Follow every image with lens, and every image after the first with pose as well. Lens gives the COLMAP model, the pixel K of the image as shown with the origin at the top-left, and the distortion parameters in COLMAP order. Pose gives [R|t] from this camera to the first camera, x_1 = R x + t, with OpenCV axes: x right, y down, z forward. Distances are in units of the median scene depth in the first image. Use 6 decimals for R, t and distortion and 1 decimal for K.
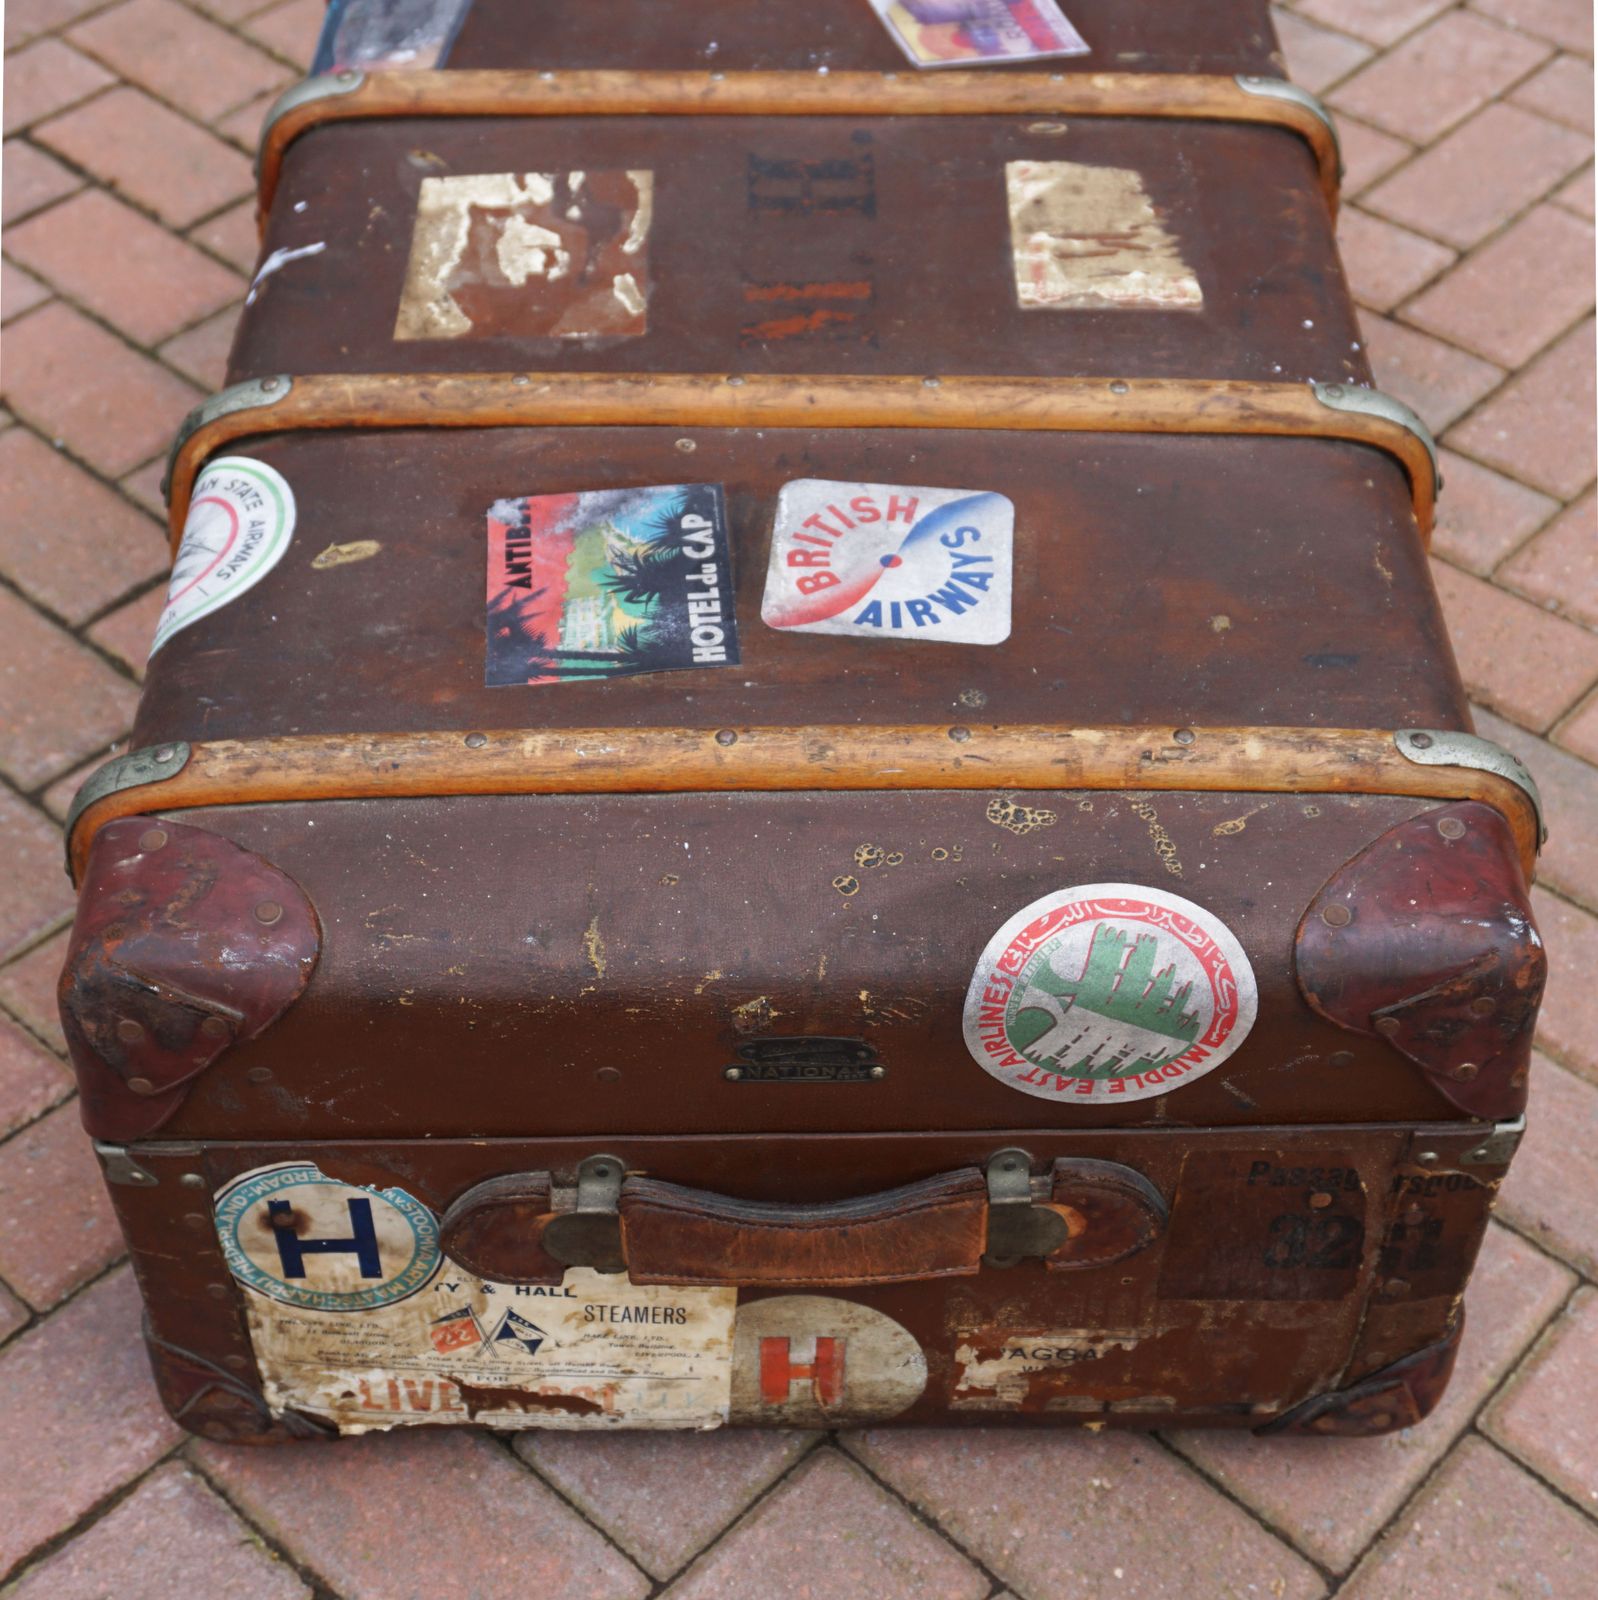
lens RADIAL K [[2457.2, 0, 785.2], [0, 2457.2, 811.3], [0, 0, 1]] dist [0.014739, 0.000000]
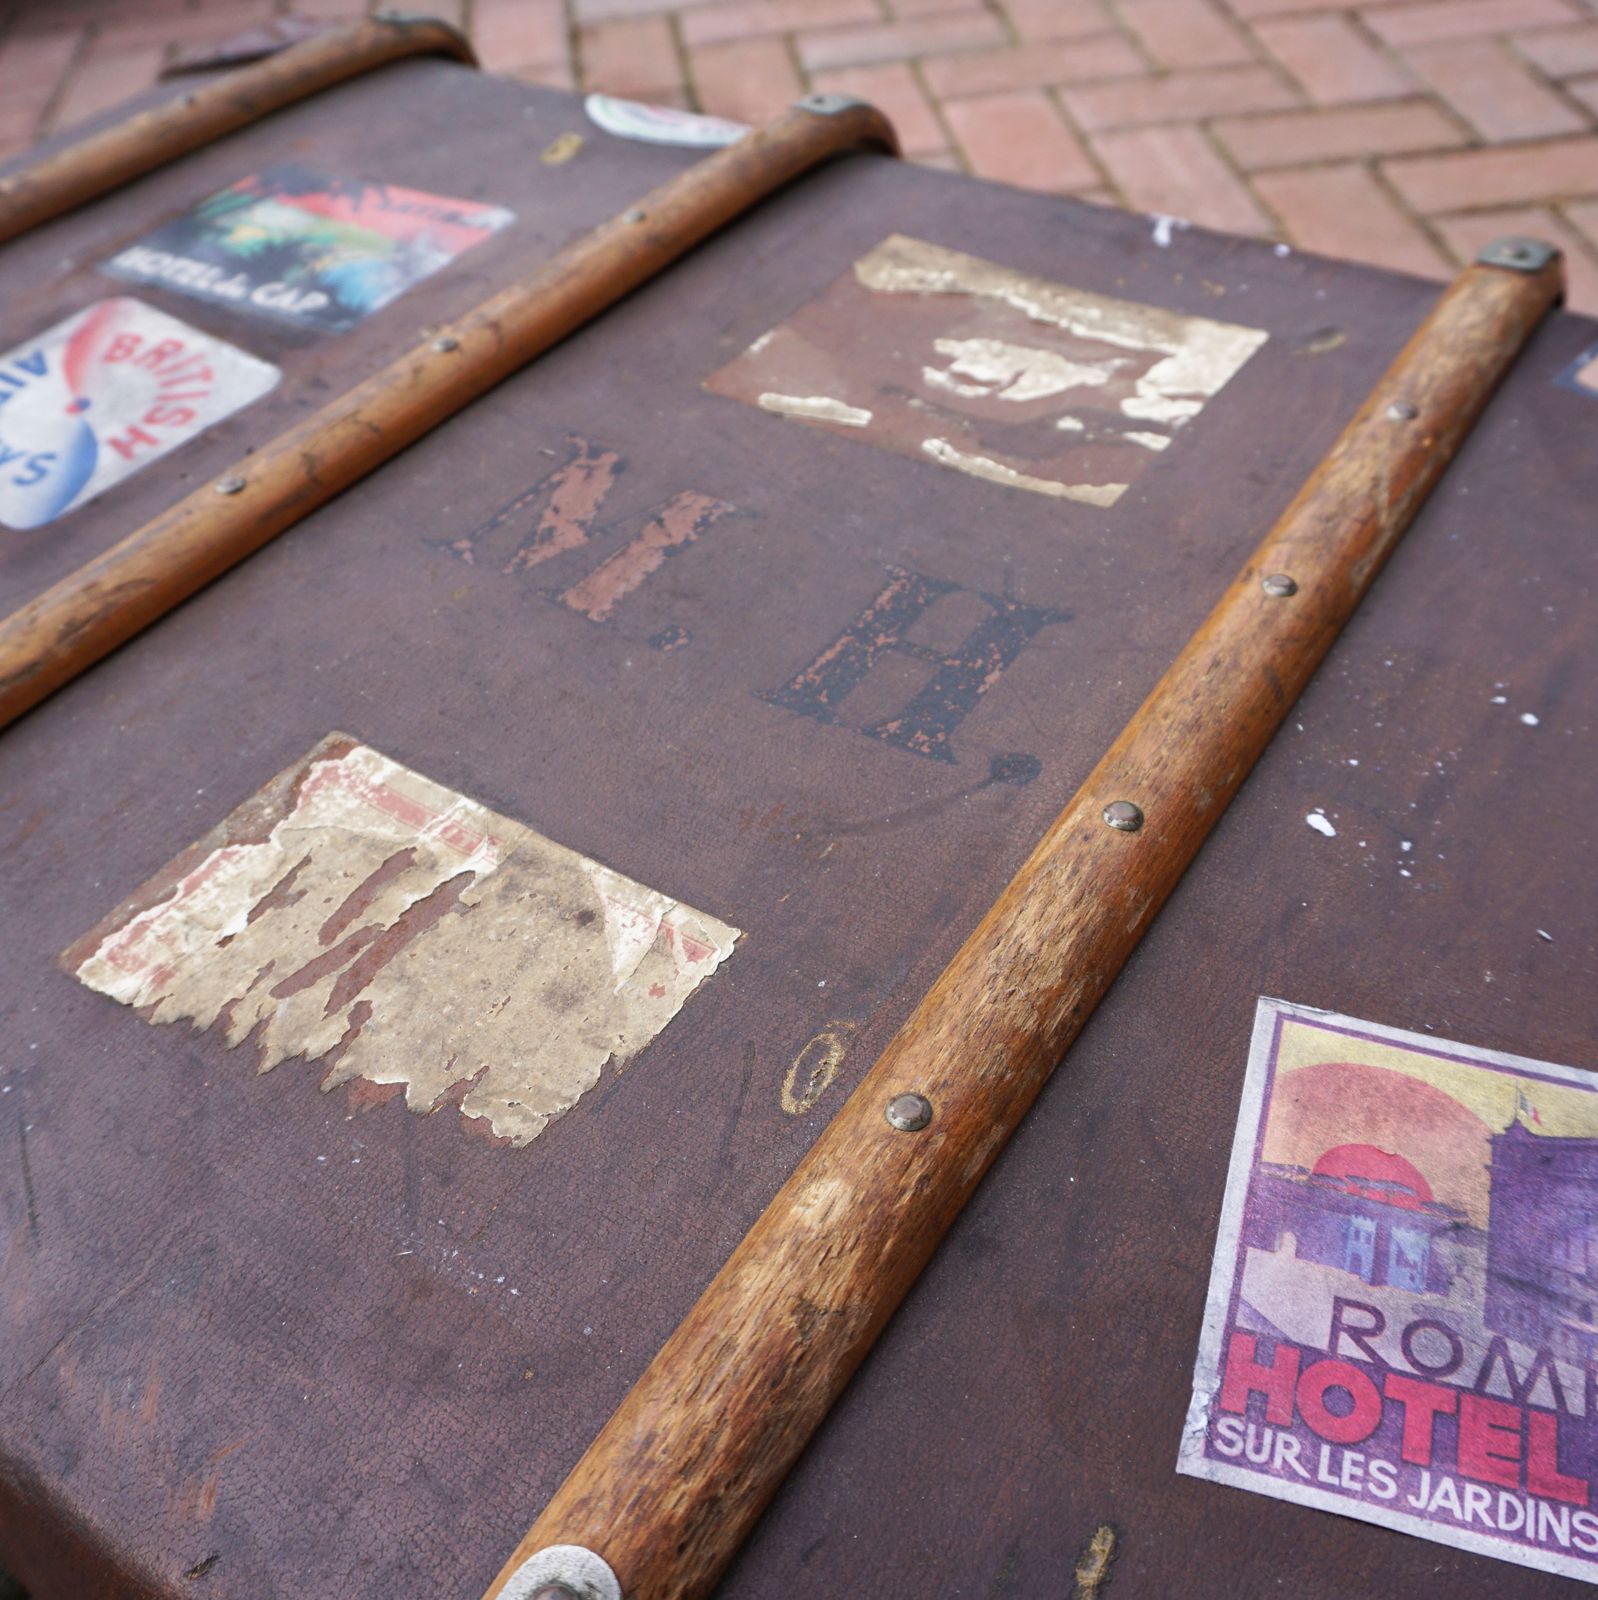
lens RADIAL K [[1658.8, 0, 808.7], [0, 1658.8, 793.0], [0, 0, 1]] dist [-0.052565, 0.000000]
pose [[-0.556334, 0.615636, -0.558108, 0.278932], [-0.545968, 0.235514, 0.804022, -0.615706], [0.626427, 0.752015, 0.205093, 1.132565]]
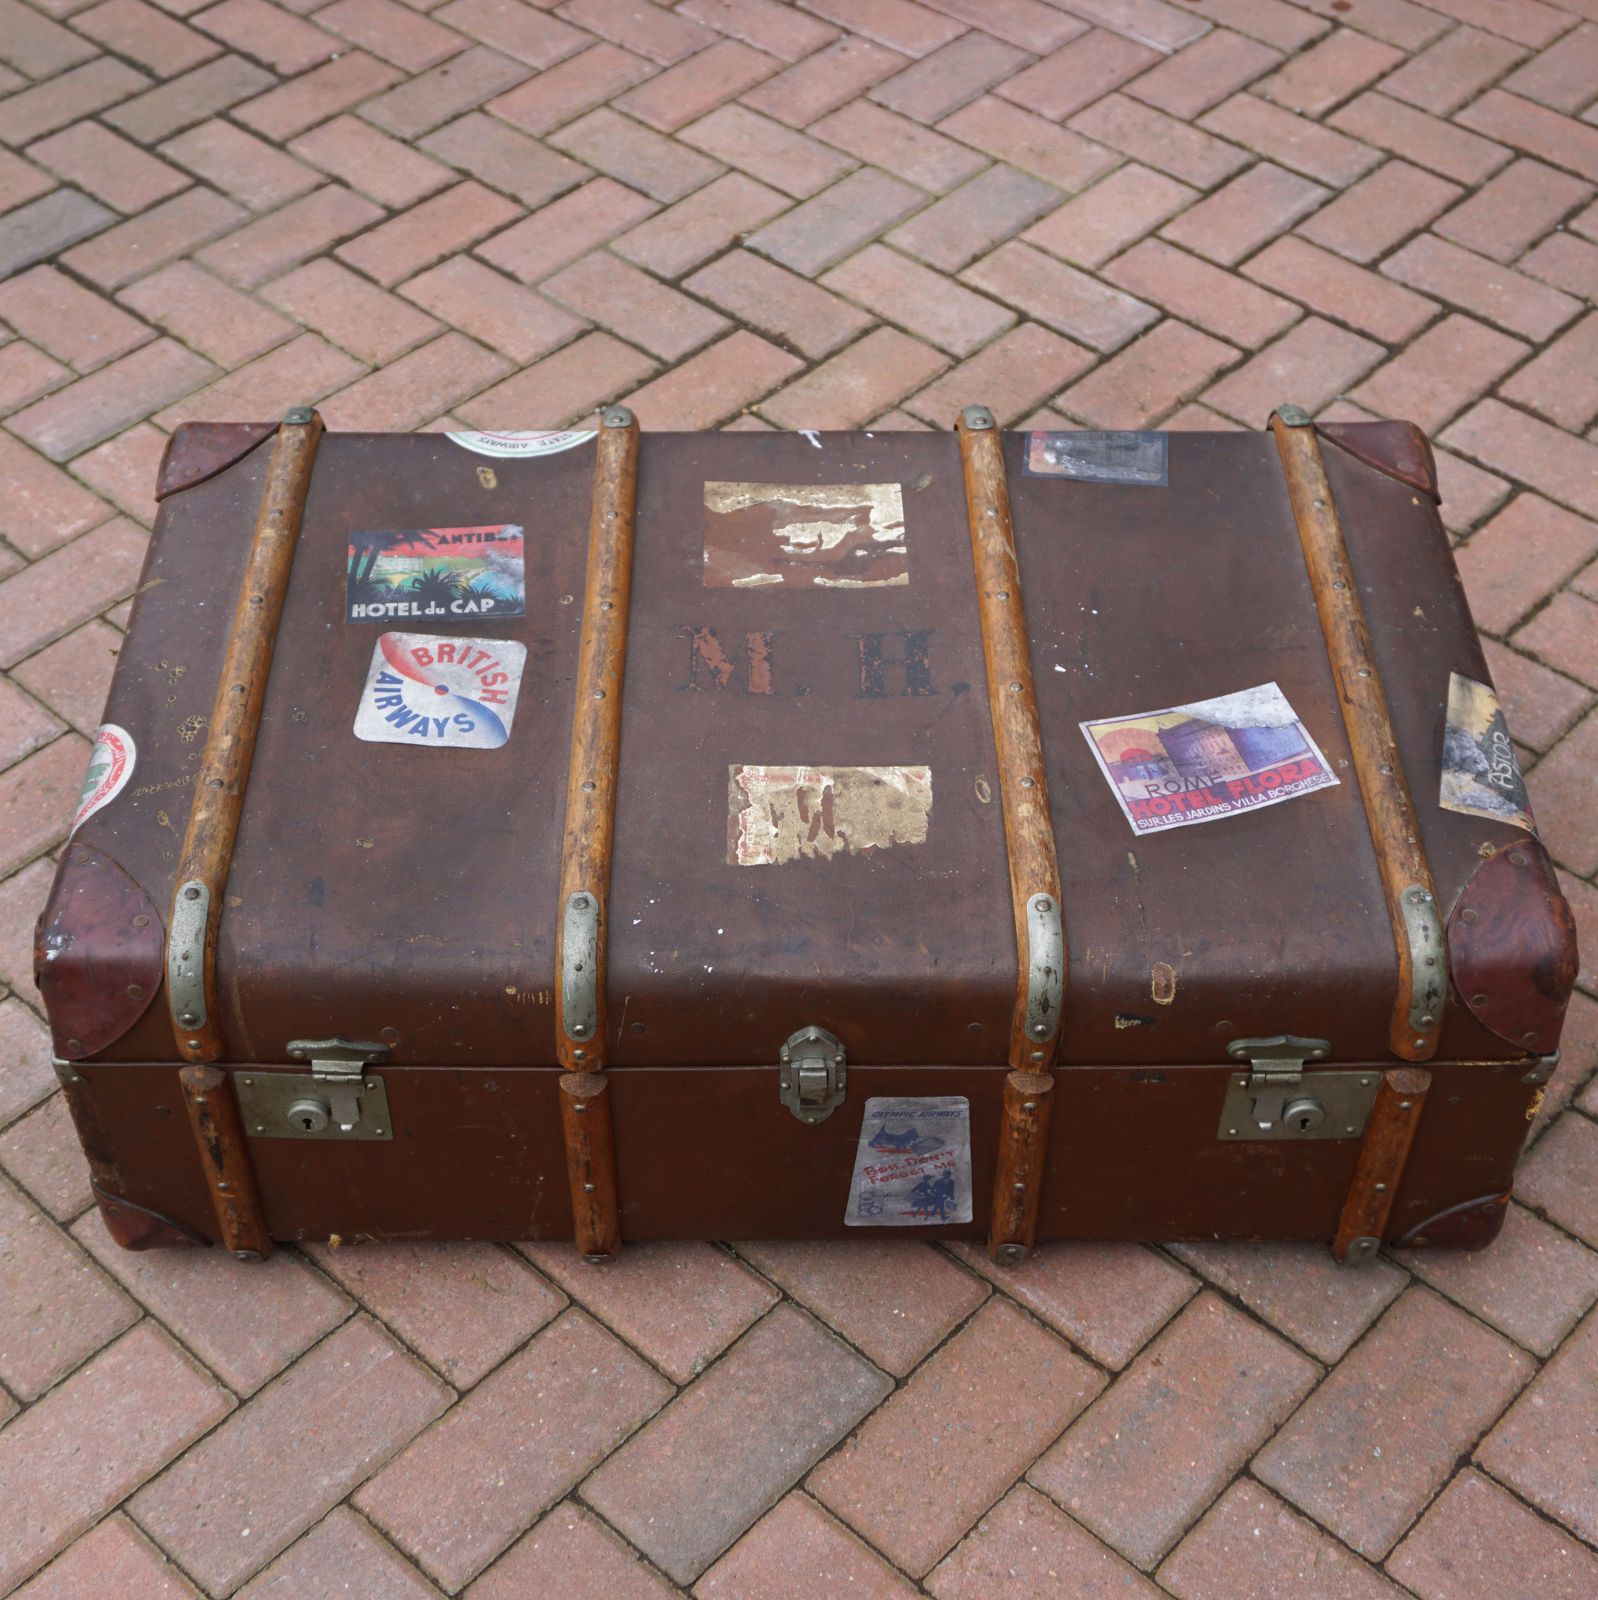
lens RADIAL K [[2457.2, 0, 771.8], [0, 2457.2, 861.1], [0, 0, 1]] dist [0.014739, 0.000000]
pose [[0.008252, 0.735106, -0.677902, 1.190766], [-0.722857, 0.472812, 0.503911, -0.994811], [0.690949, 0.485867, 0.535278, 0.359606]]
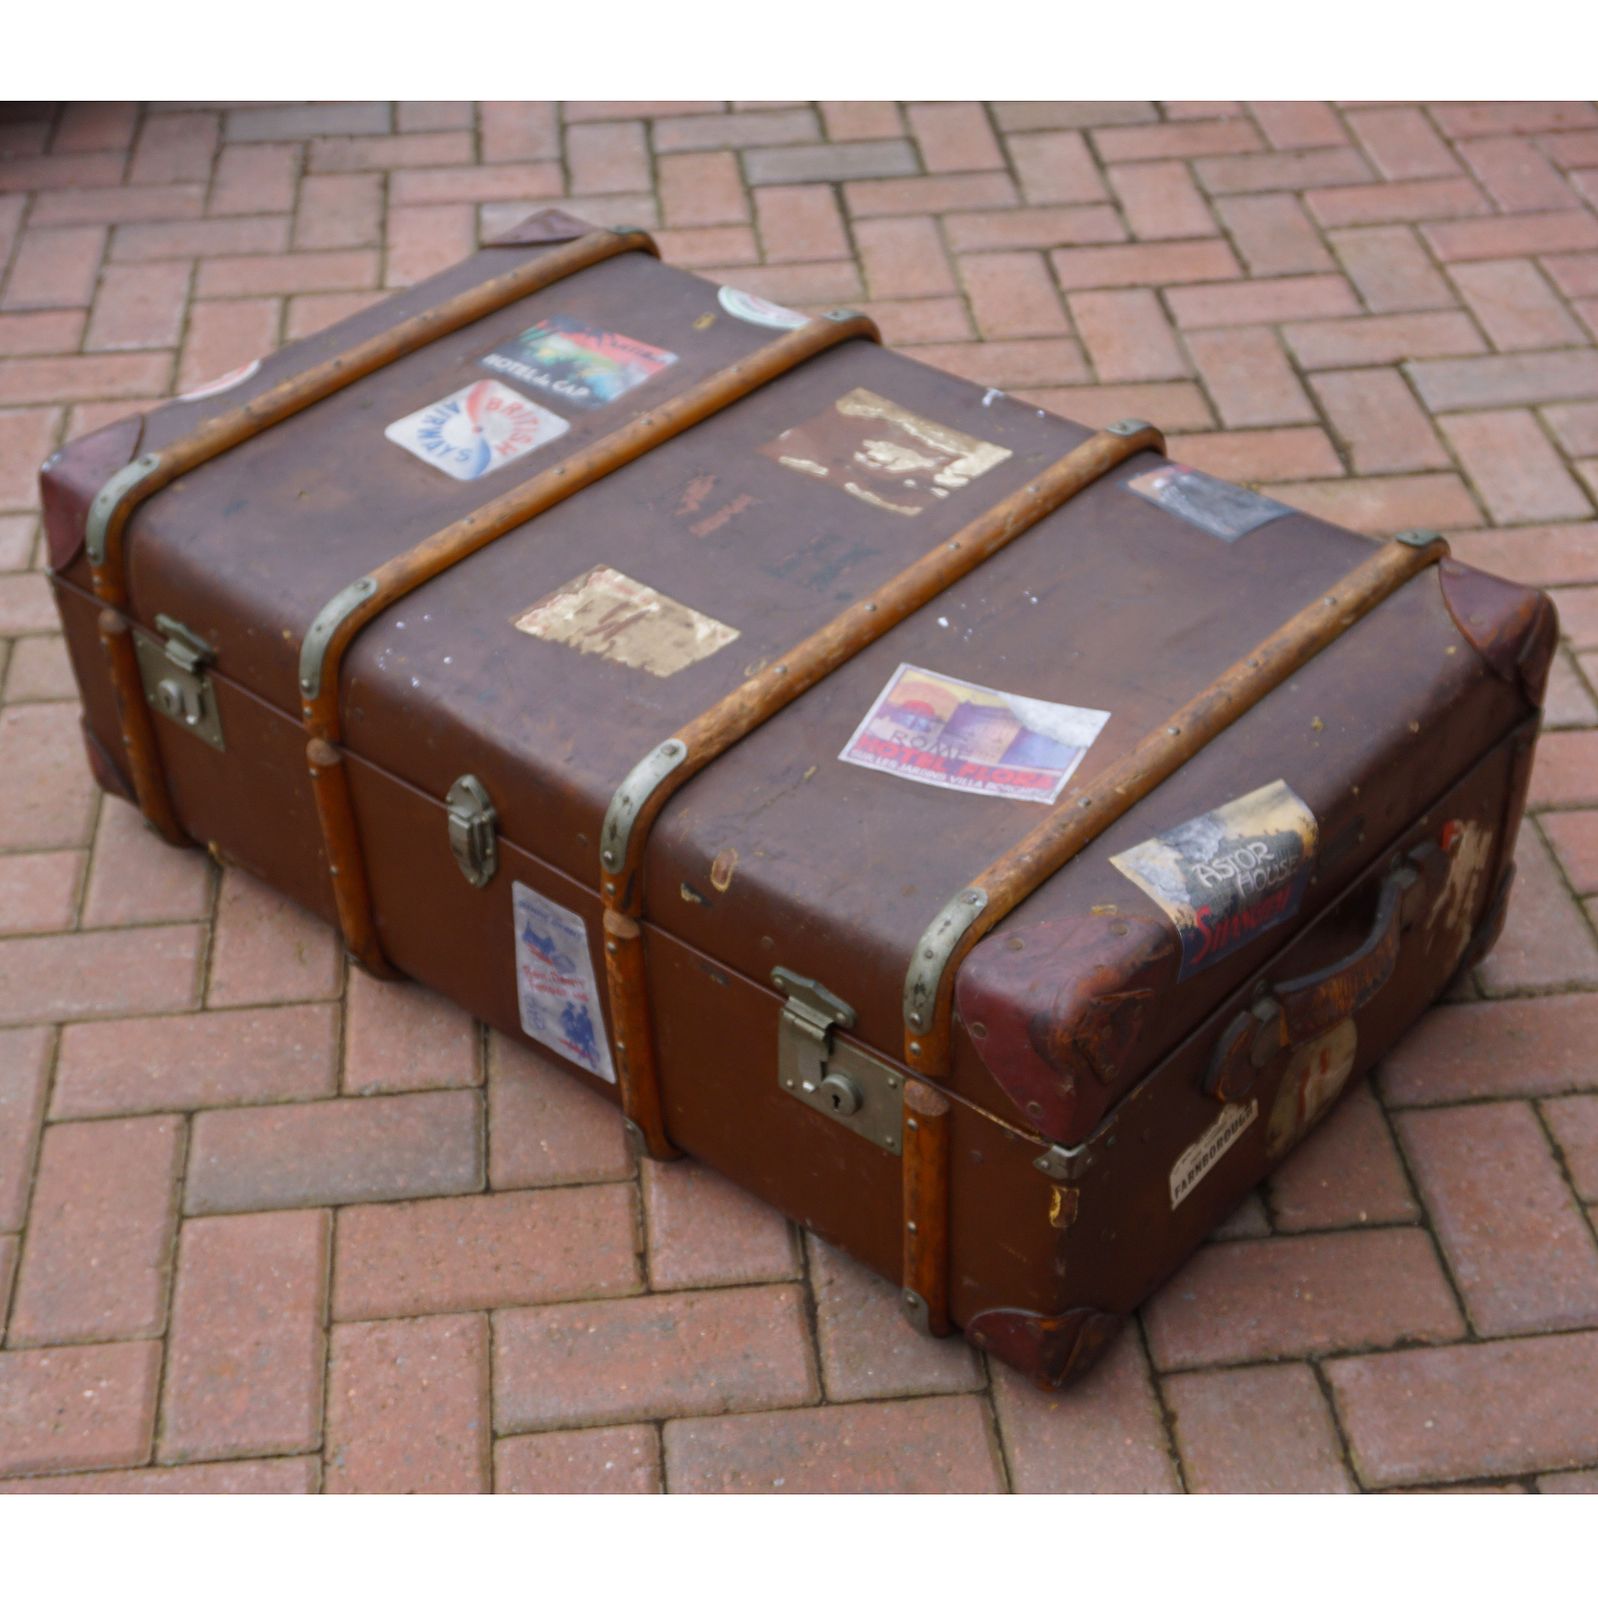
lens RADIAL K [[2581.4, 0, 800.6], [0, 2581.4, 811.6], [0, 0, 1]] dist [-0.002916, 0.000000]
pose [[-0.649970, 0.493514, -0.577913, 1.079962], [-0.528540, 0.252862, 0.810374, -1.629056], [0.546063, 0.832169, 0.096489, 1.174741]]
